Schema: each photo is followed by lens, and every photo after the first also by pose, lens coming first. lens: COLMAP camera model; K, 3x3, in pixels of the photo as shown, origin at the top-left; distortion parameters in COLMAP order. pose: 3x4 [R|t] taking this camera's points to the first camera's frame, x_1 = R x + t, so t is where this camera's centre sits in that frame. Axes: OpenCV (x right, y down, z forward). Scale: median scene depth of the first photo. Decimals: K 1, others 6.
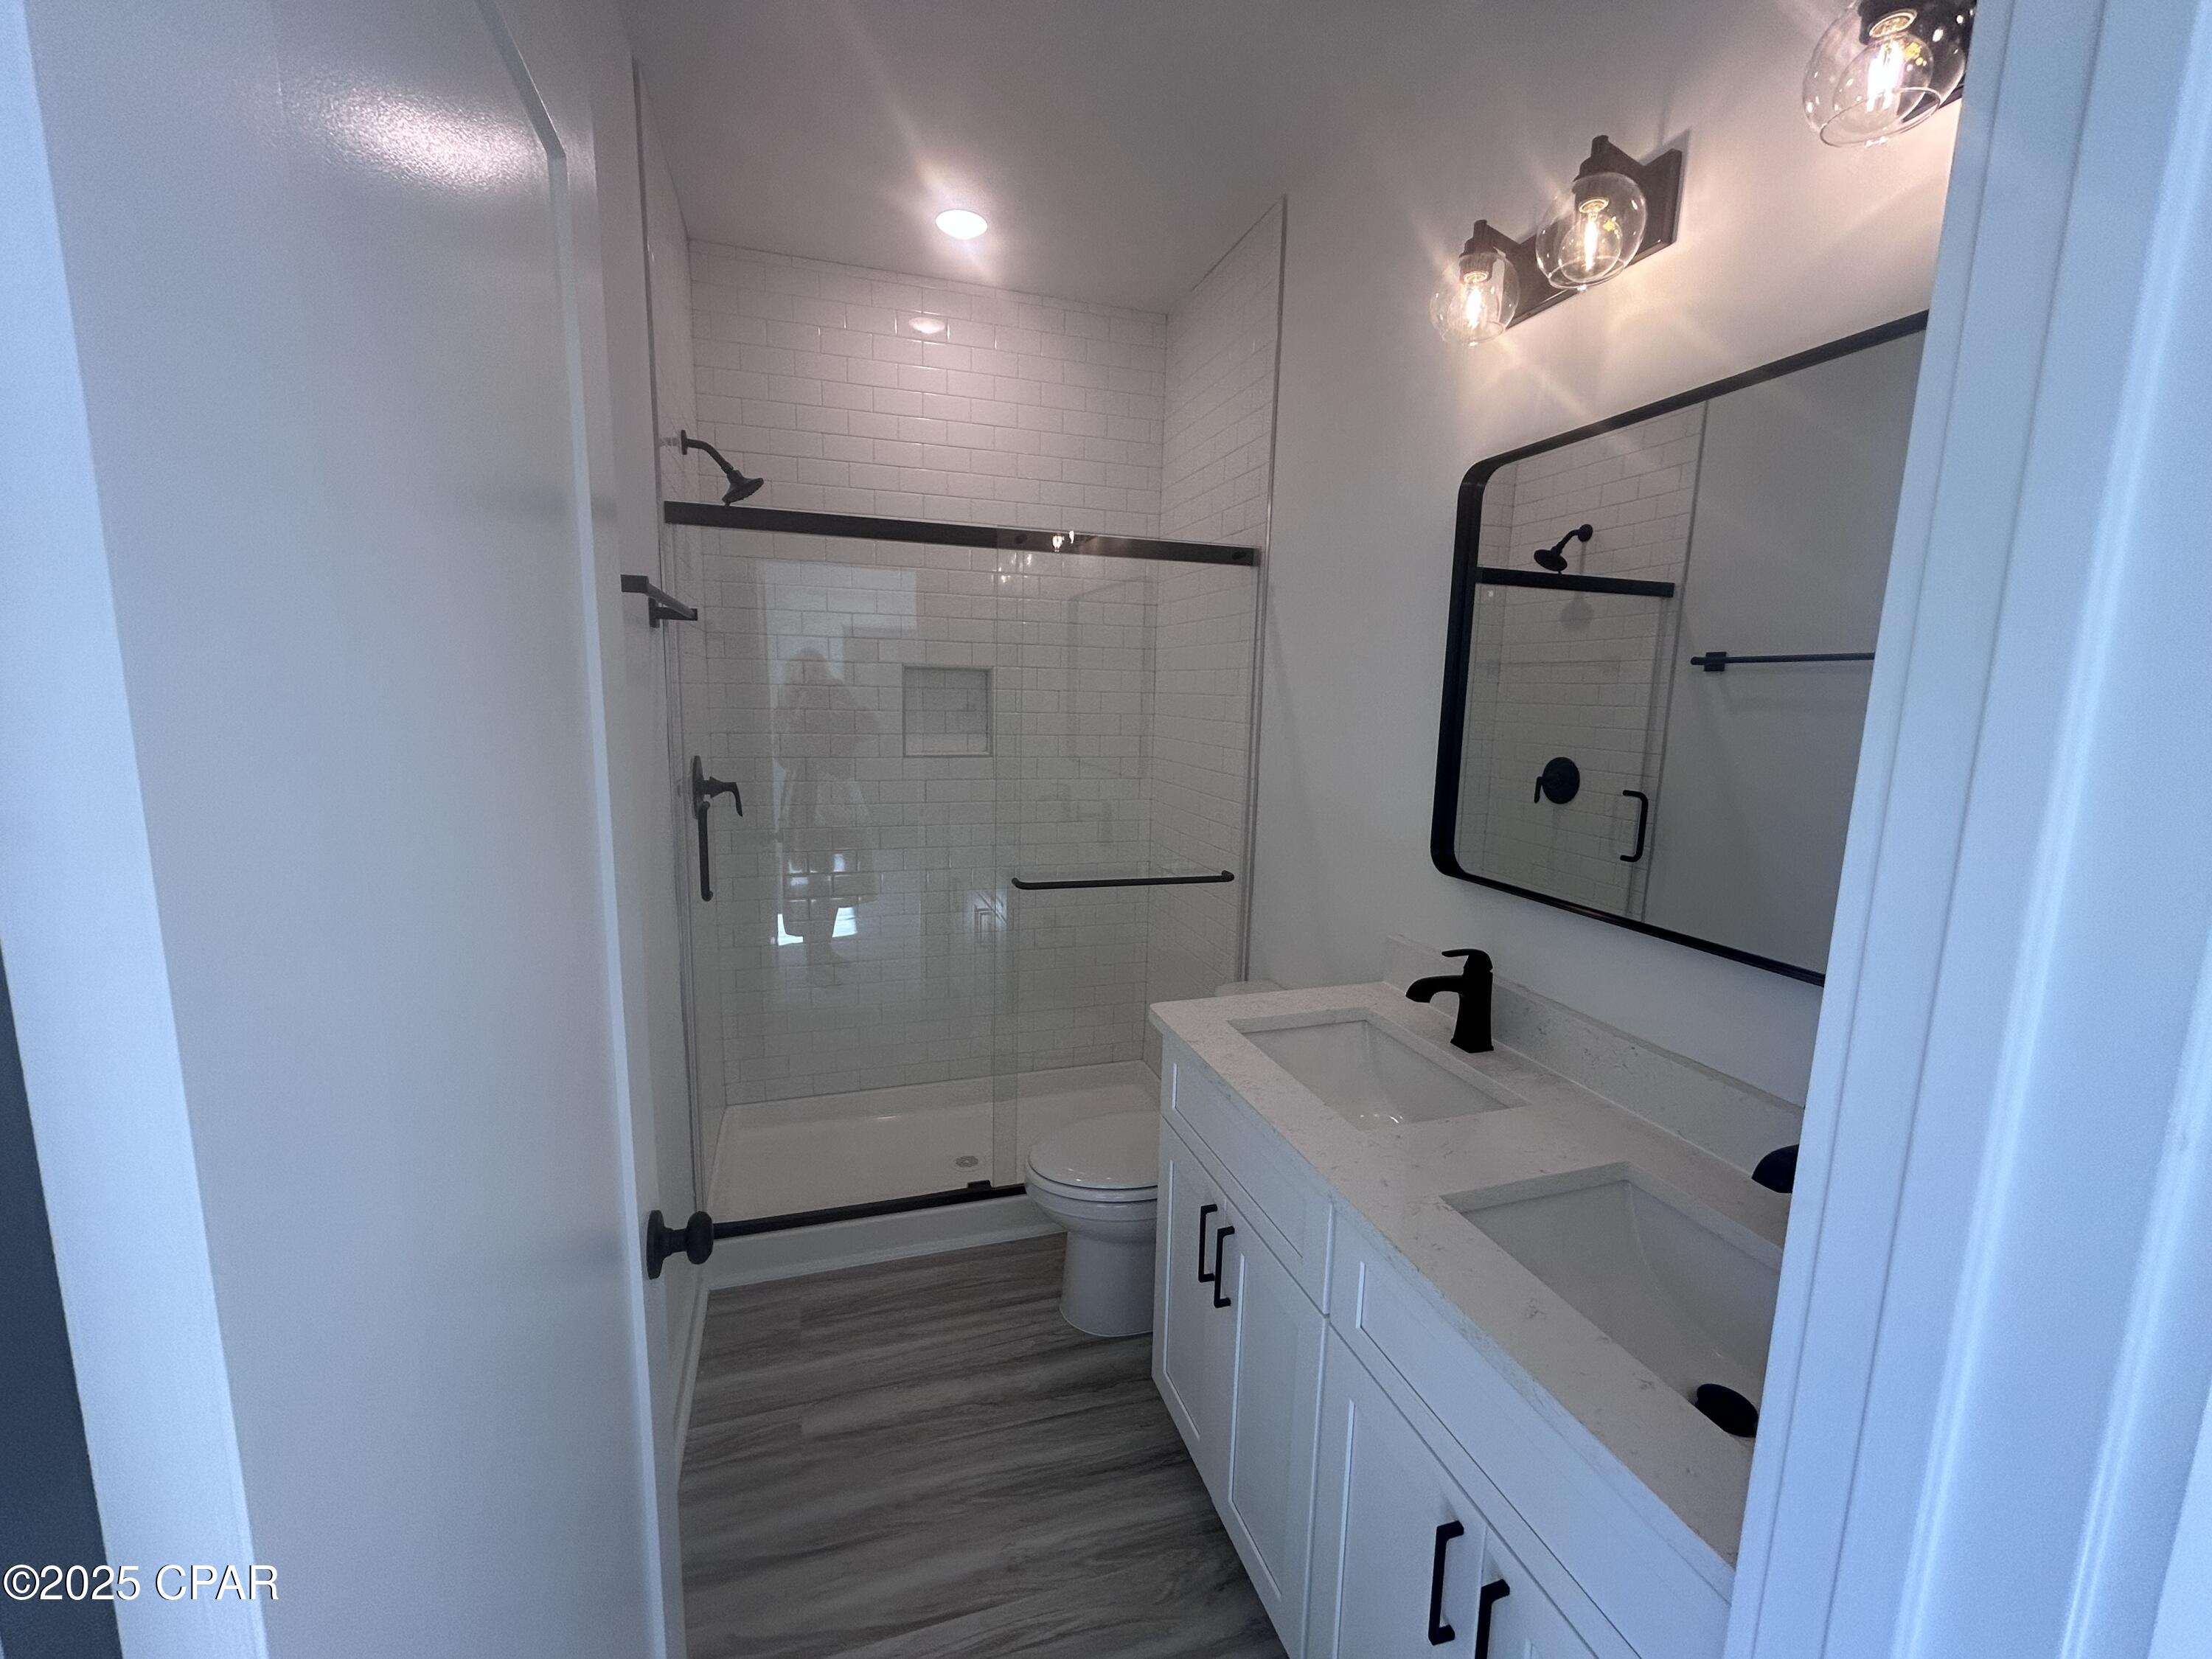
lens RADIAL K [[894.8, 0, 1107.8], [0, 894.8, 825.4], [0, 0, 1]] dist [-0.001558, 0.001019]
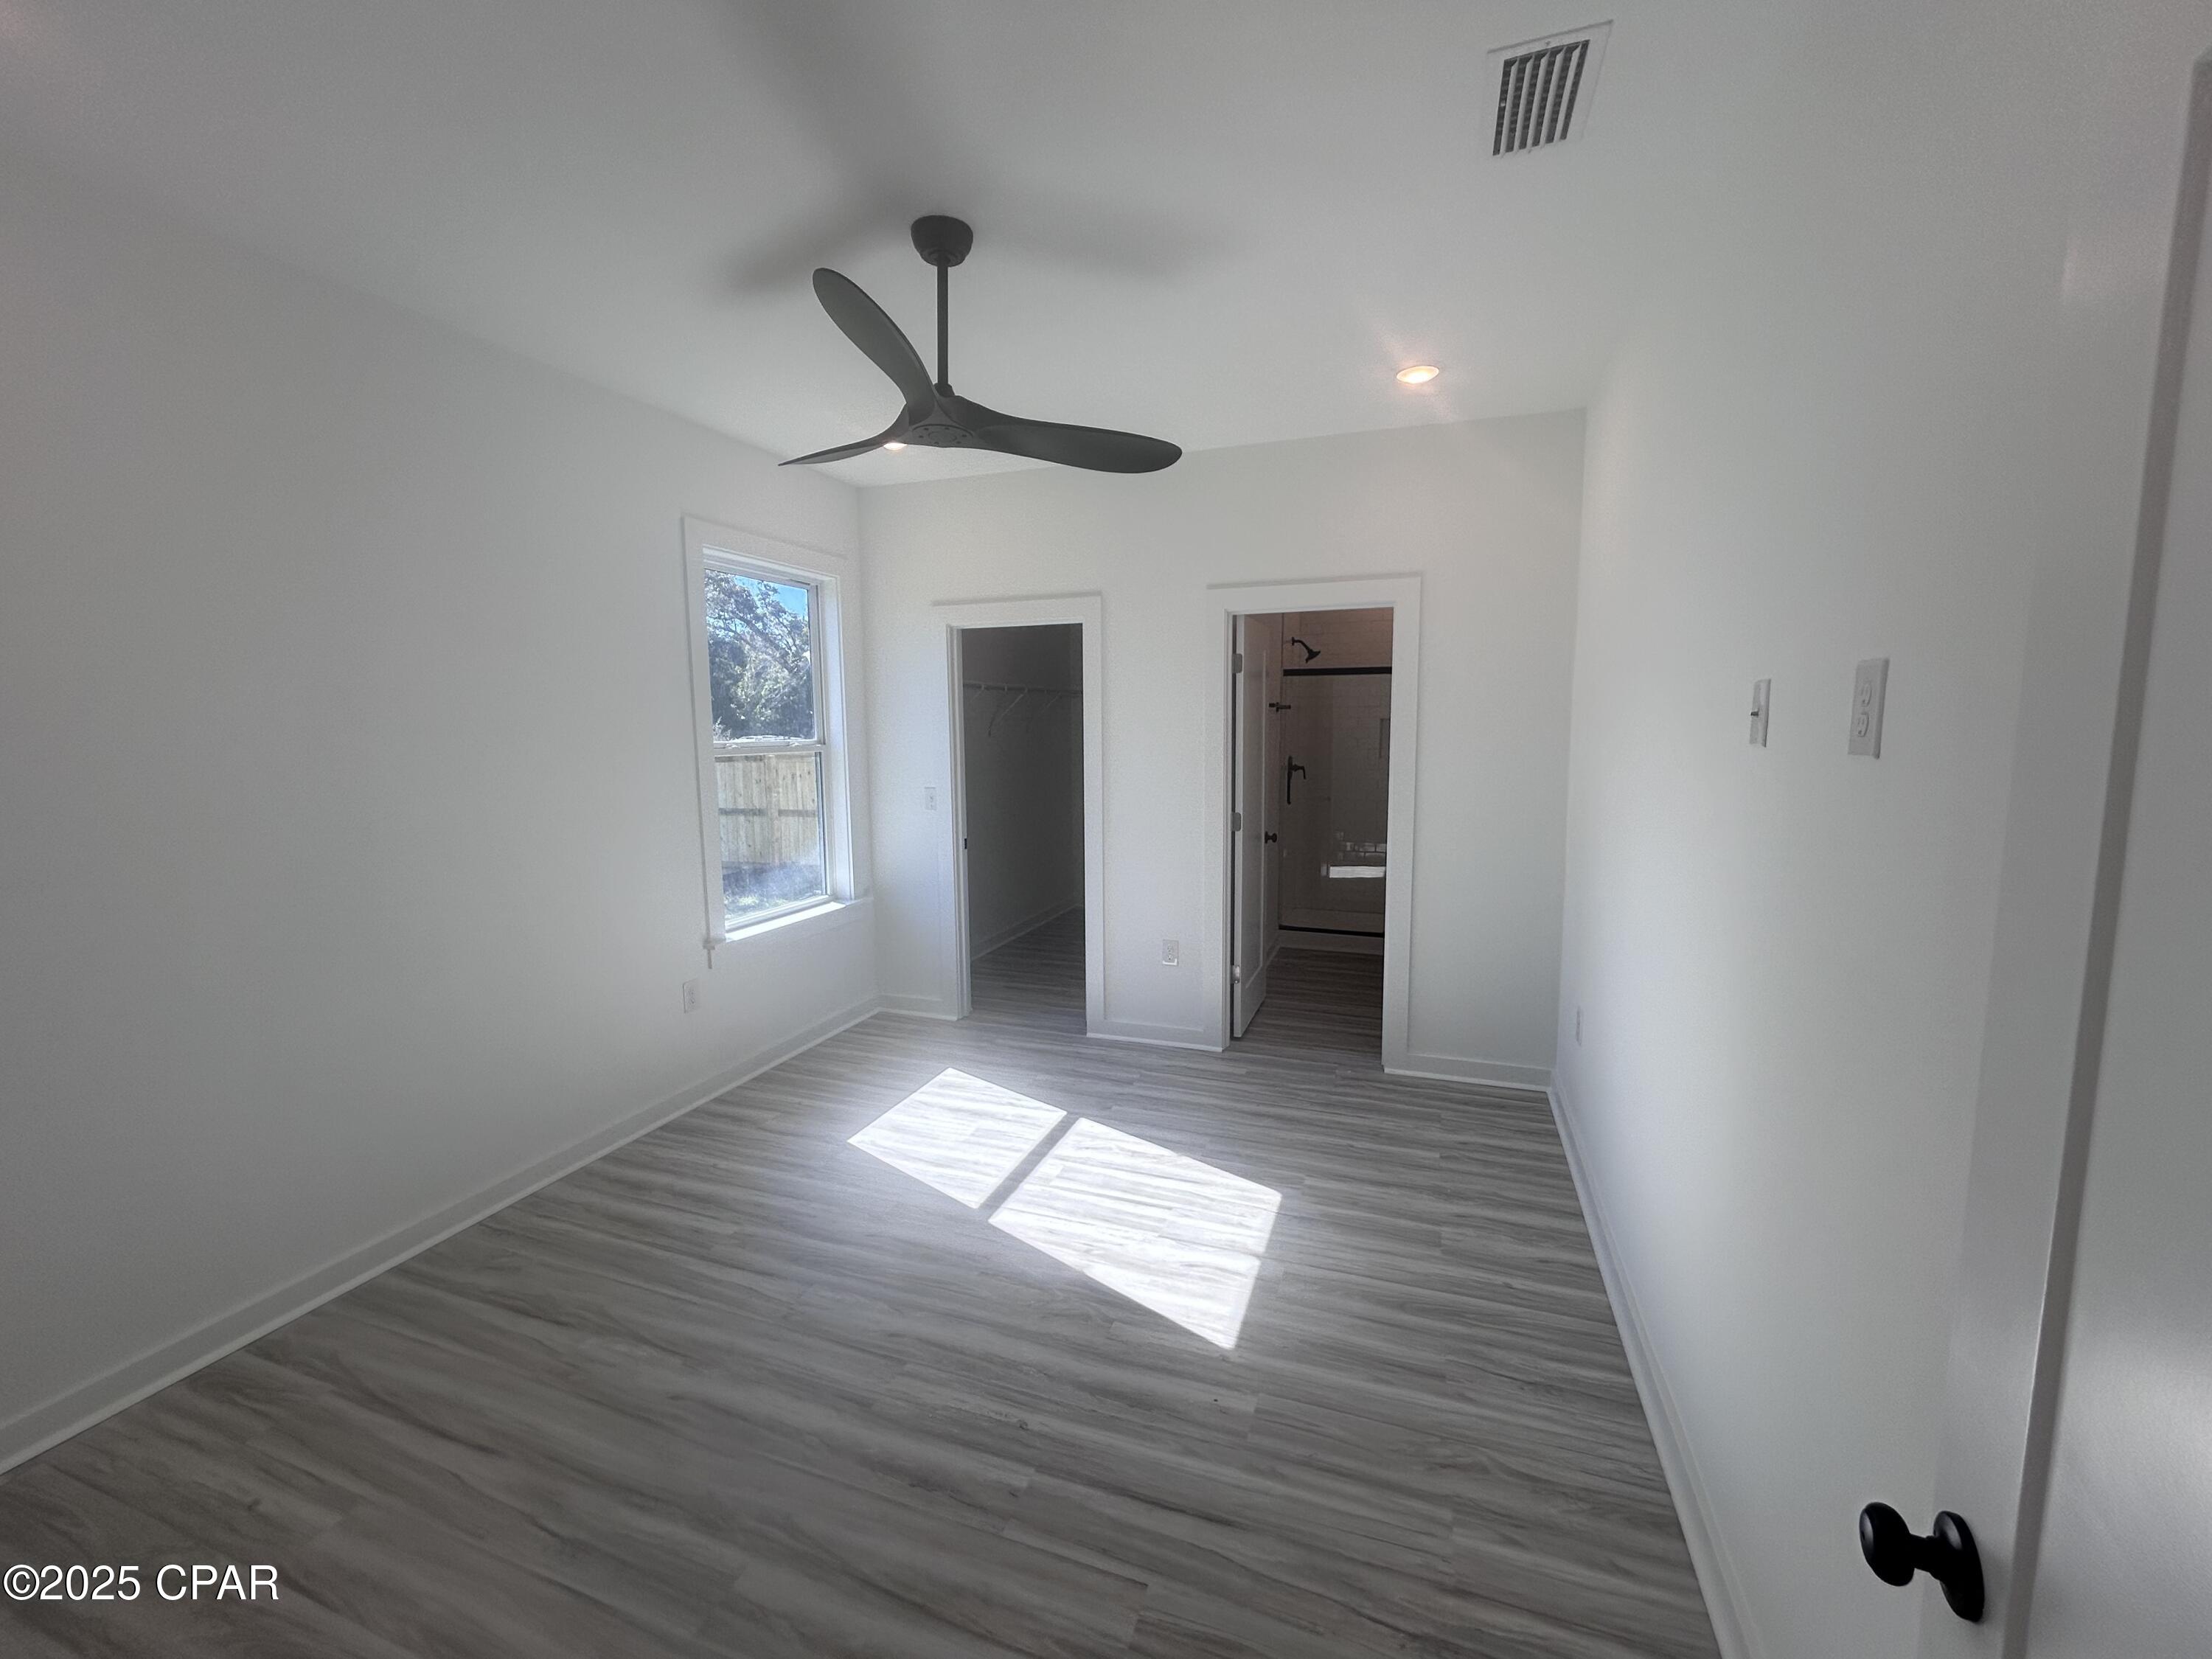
lens RADIAL K [[894.8, 0, 1108.8], [0, 894.8, 829.8], [0, 0, 1]] dist [-0.001558, 0.001019]
pose [[0.793629, 0.057734, -0.605657, 0.807525], [-0.083158, 0.996438, -0.013982, 0.252318], [0.602692, 0.061462, 0.795603, -1.559480]]
